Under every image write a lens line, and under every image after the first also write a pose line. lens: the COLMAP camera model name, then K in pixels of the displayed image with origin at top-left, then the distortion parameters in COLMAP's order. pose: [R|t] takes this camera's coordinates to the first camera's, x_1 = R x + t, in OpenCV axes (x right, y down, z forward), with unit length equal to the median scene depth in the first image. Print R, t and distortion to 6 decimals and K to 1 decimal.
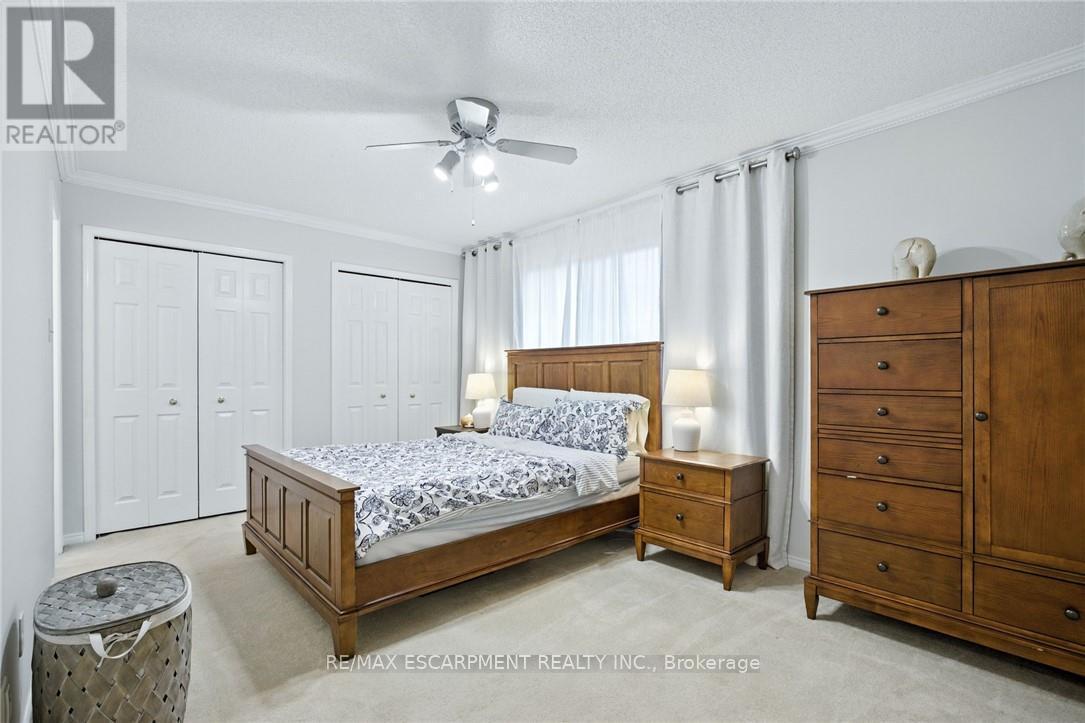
lens RADIAL K [[468.0, 0, 544.7], [0, 468.0, 358.6], [0, 0, 1]] dist [-0.003139, 0.000537]
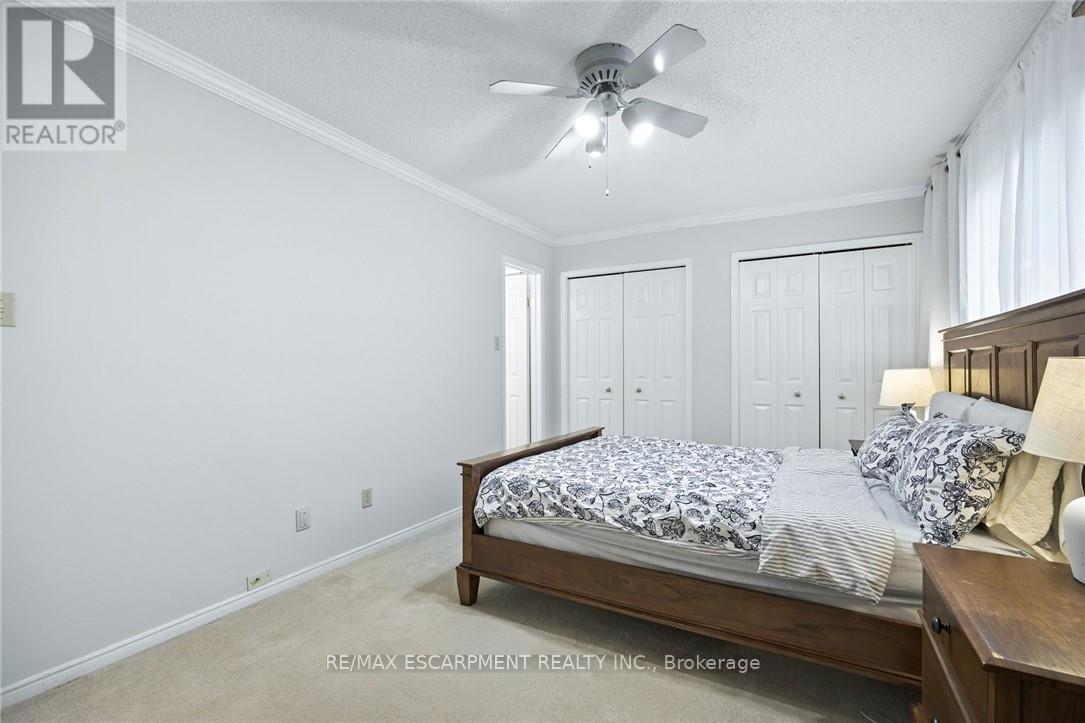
lens RADIAL K [[468.0, 0, 544.7], [0, 468.0, 358.6], [0, 0, 1]] dist [-0.003139, 0.000537]
pose [[0.337565, -0.023267, -0.941015, 0.601329], [0.032735, 0.999380, -0.012967, 0.020252], [0.940733, -0.026427, 0.338117, 0.595837]]
